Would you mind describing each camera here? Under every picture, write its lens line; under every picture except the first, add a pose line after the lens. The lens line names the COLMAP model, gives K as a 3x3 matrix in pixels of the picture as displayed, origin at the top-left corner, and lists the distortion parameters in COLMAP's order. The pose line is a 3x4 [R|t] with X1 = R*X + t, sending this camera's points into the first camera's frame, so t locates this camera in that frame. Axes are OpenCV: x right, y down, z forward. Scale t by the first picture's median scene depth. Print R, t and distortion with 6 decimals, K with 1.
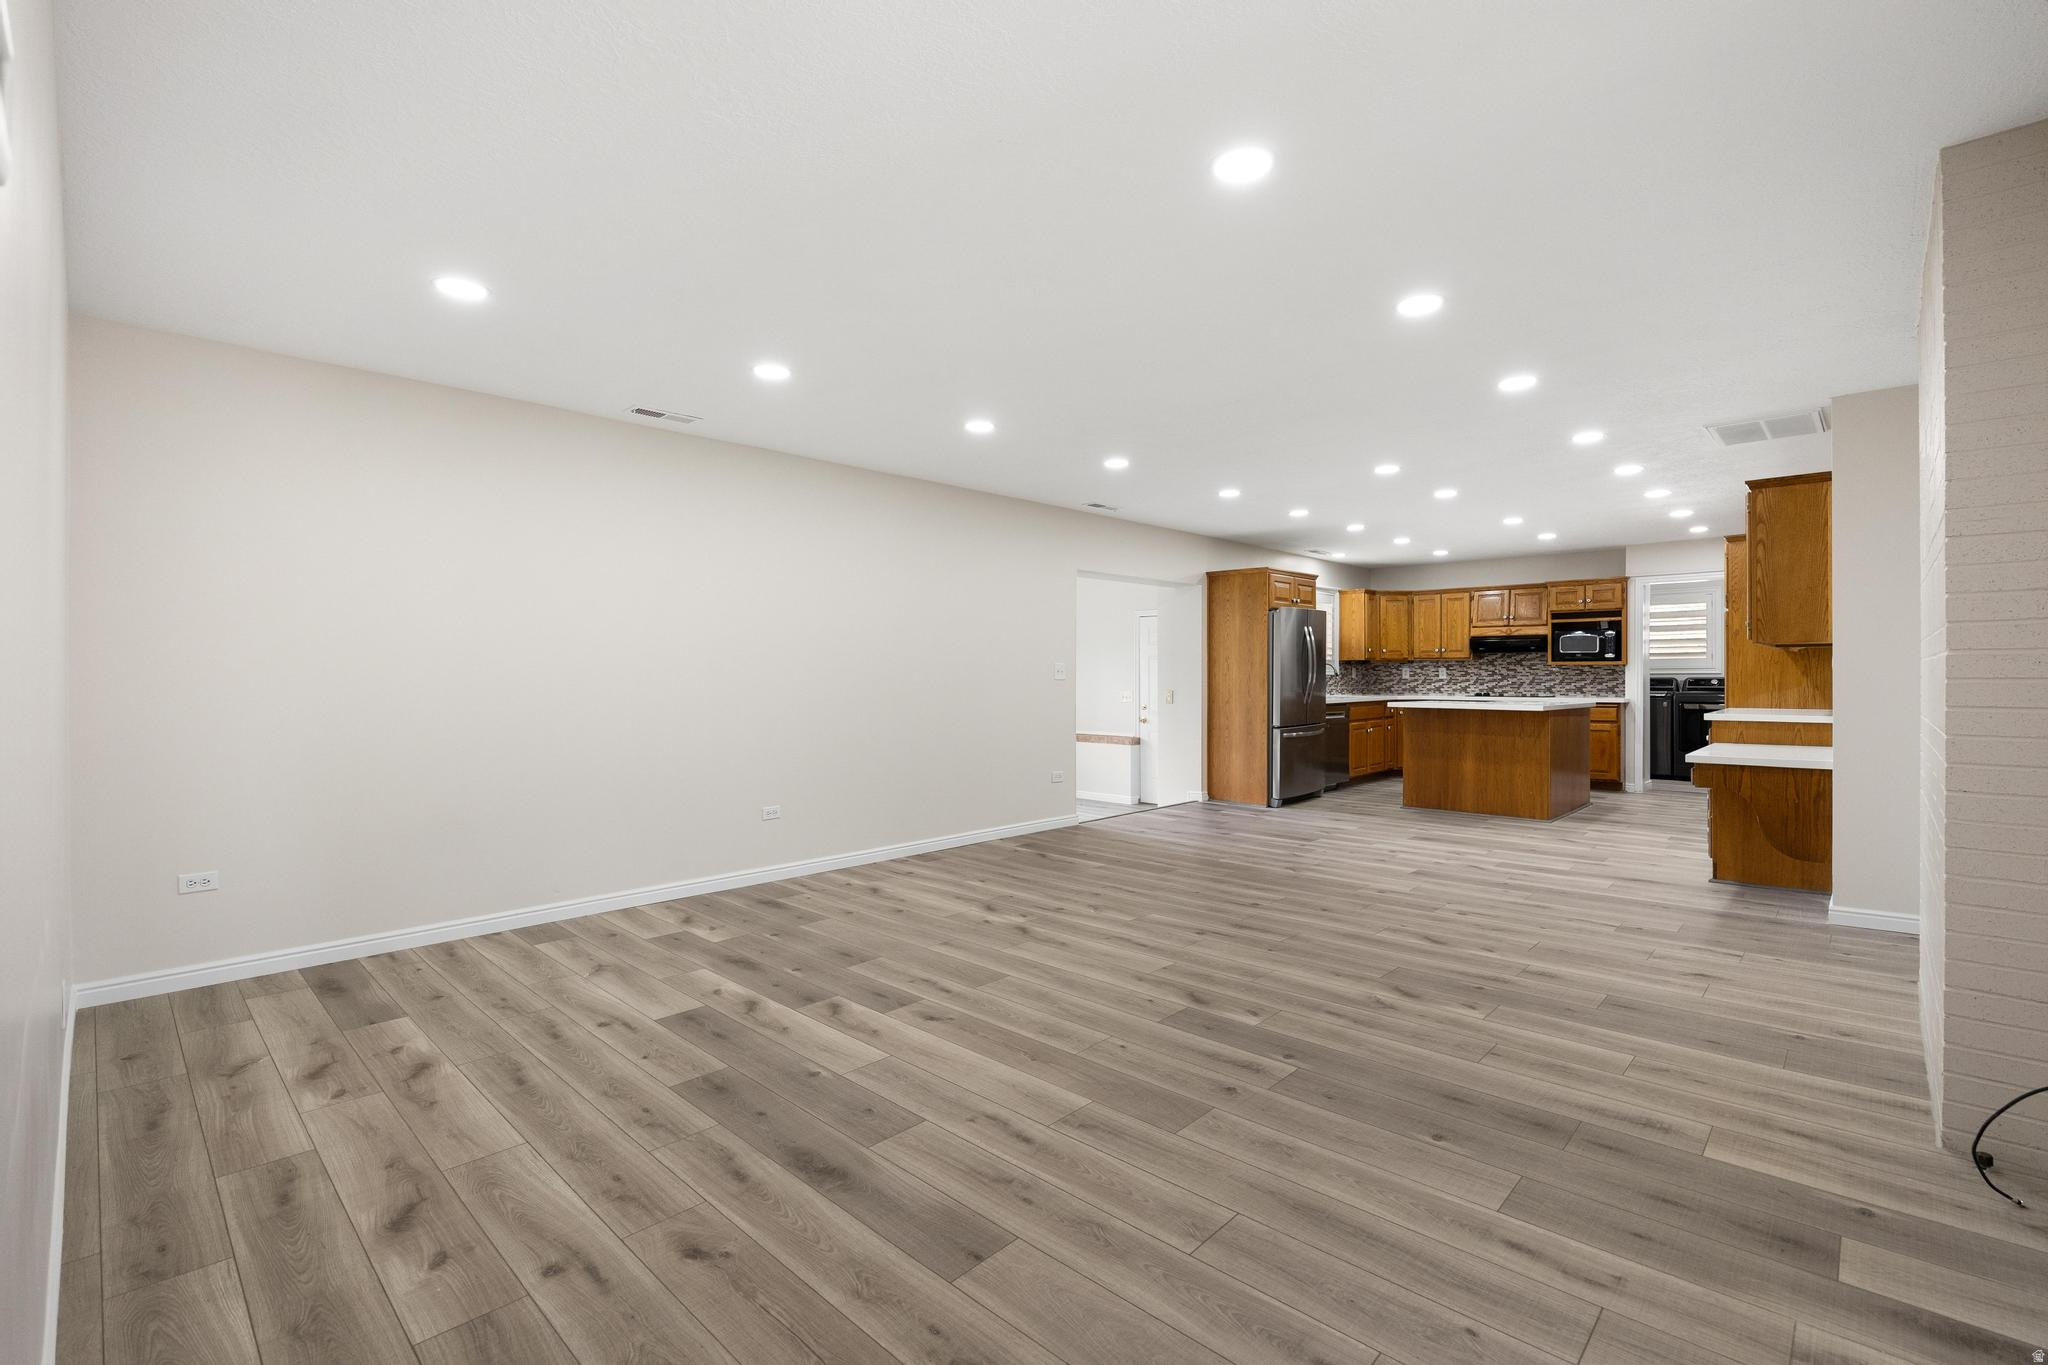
lens RADIAL K [[894.5, 0, 1025.2], [0, 894.5, 686.9], [0, 0, 1]] dist [-0.003774, 0.000289]
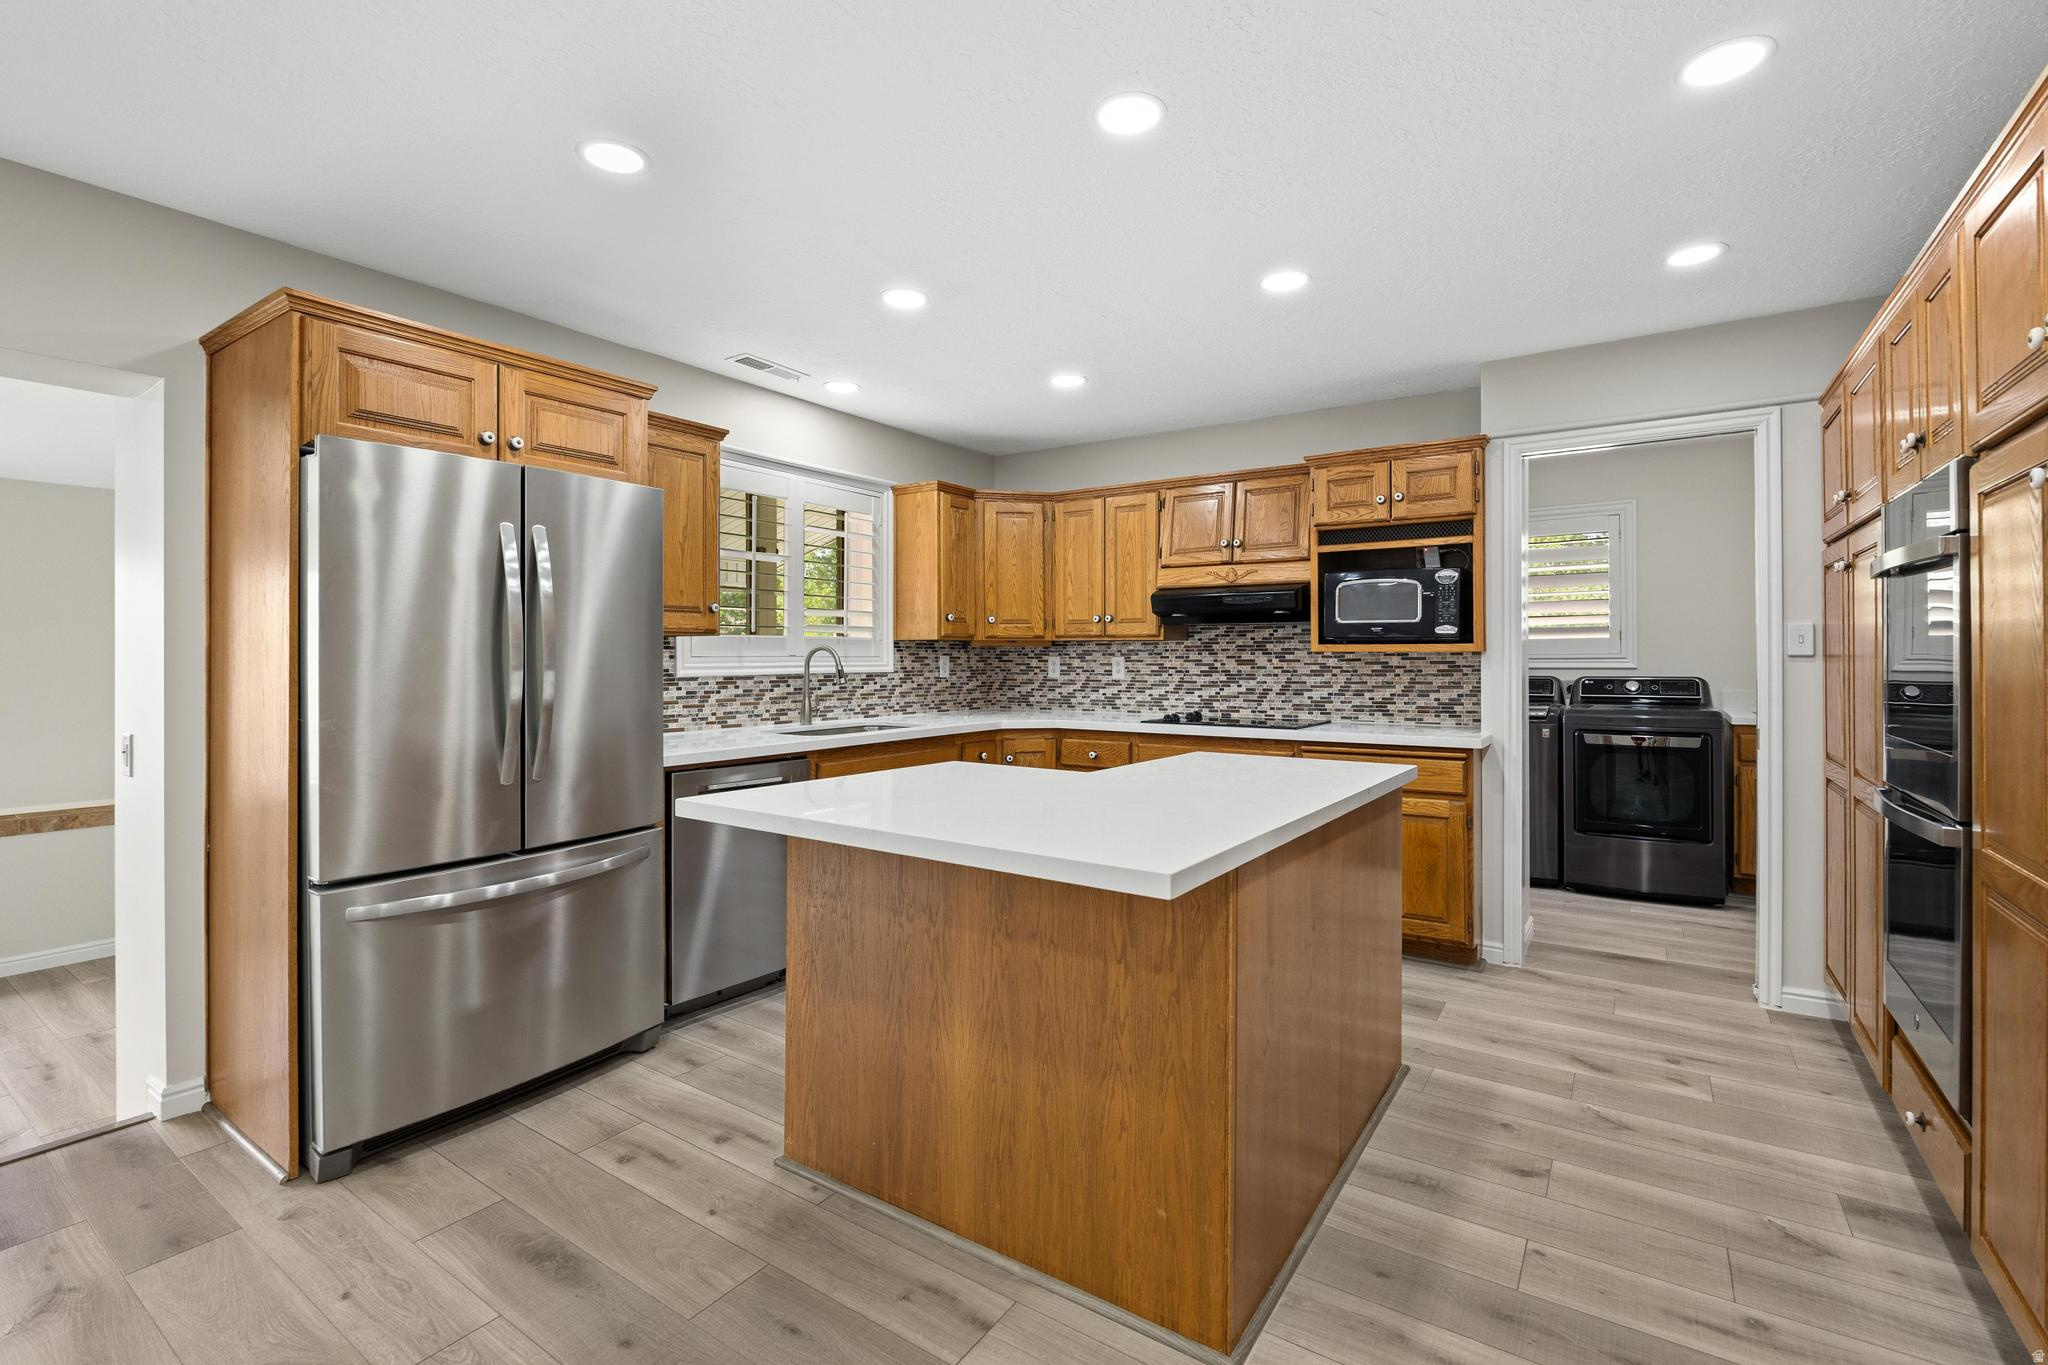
lens RADIAL K [[894.5, 0, 1021.9], [0, 894.5, 663.0], [0, 0, 1]] dist [-0.003774, 0.000289]
pose [[0.987937, -0.000276, 0.154857, 0.384153], [0.001373, 0.999975, -0.006978, -0.016575], [-0.154851, 0.007107, 0.987912, 0.602139]]
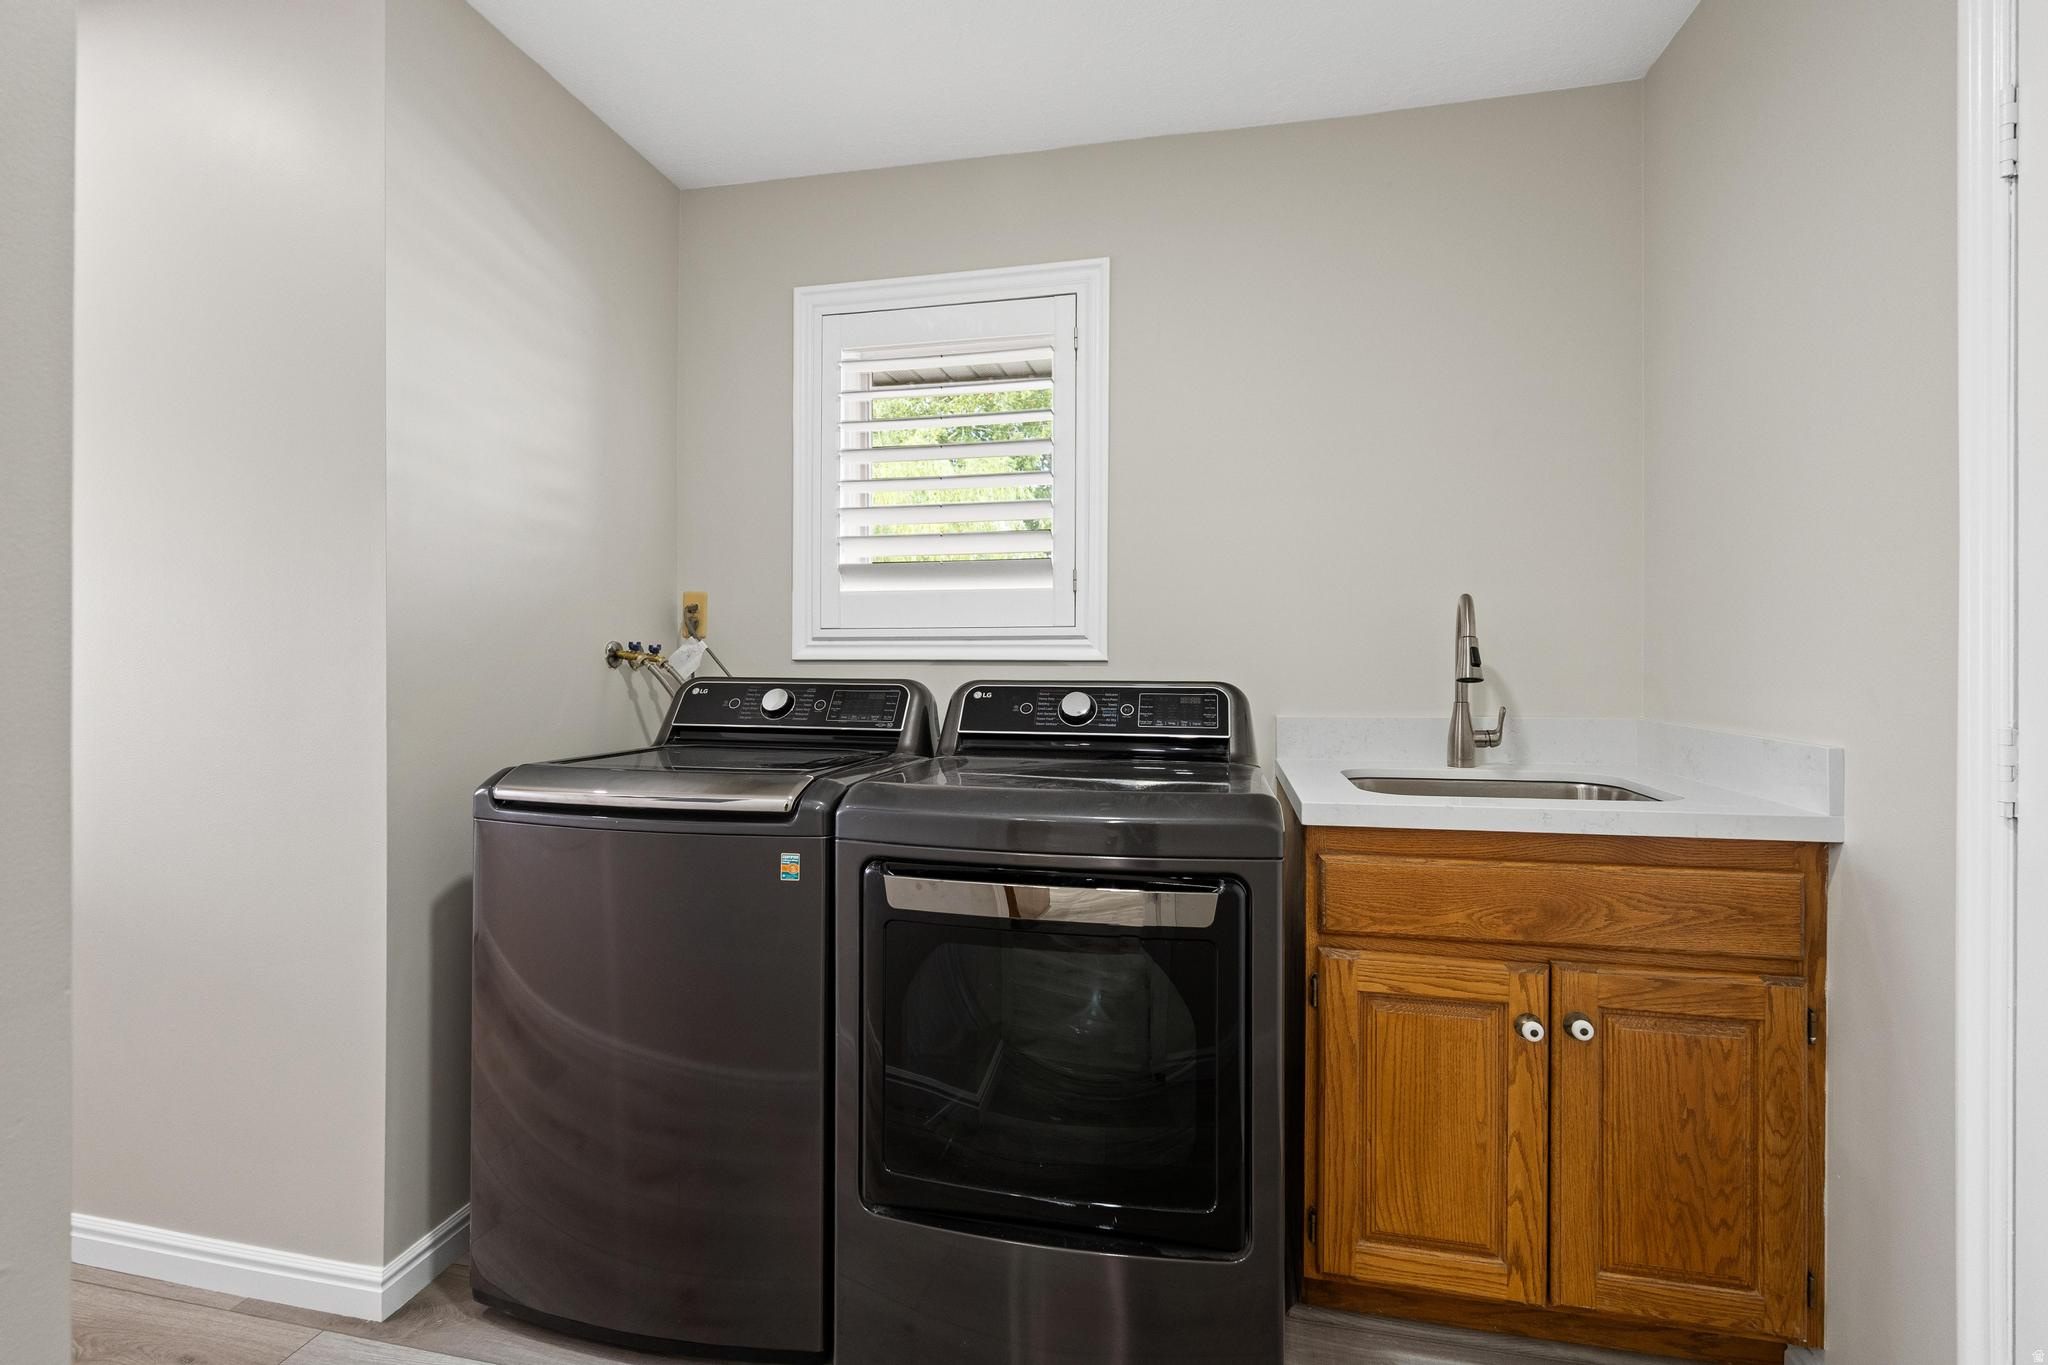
lens RADIAL K [[894.5, 0, 1022.6], [0, 894.5, 680.4], [0, 0, 1]] dist [-0.003774, 0.000289]
pose [[0.856351, 0.000735, 0.516394, 0.722862], [-0.000677, 1.000000, -0.000300, -0.011402], [-0.516394, -0.000093, 0.856351, 0.918110]]
